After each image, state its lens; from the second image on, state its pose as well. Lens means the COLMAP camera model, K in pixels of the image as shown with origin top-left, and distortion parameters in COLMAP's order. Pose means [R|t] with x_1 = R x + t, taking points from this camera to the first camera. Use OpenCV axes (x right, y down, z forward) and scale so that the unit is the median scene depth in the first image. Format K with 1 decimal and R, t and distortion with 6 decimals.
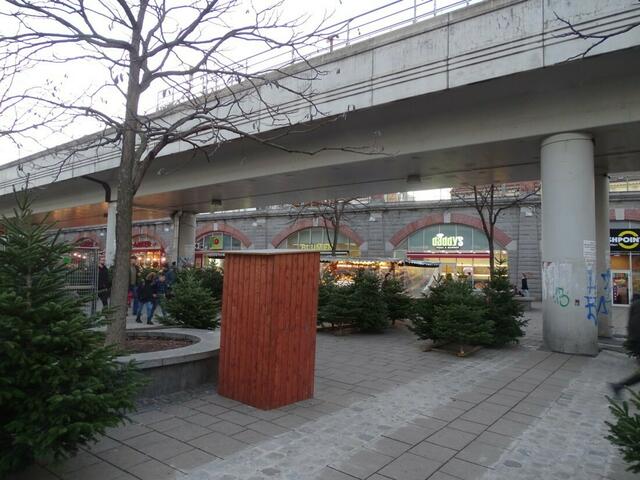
lens RADIAL K [[454.3, 0, 321.0], [0, 454.3, 238.9], [0, 0, 1]] dist [0.009055, 0.001241]
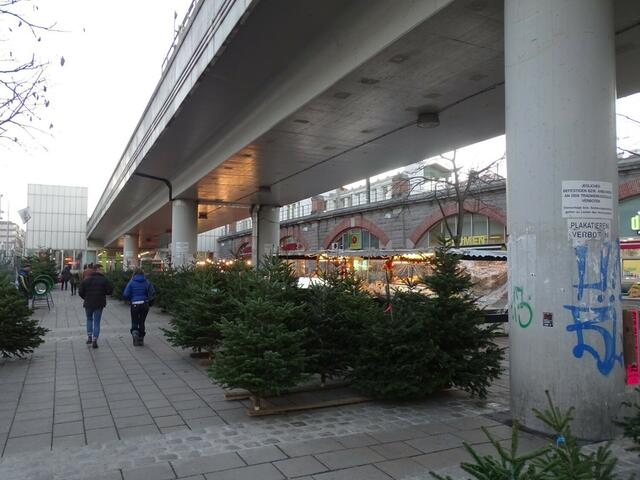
lens RADIAL K [[525.6, 0, 318.5], [0, 525.6, 240.7], [0, 0, 1]] dist [0.009476, 0.002527]
pose [[0.890087, -0.047388, -0.453321, 0.236119], [0.047838, 0.998800, -0.010480, 0.022059], [0.453274, -0.012358, 0.891286, 0.169126]]
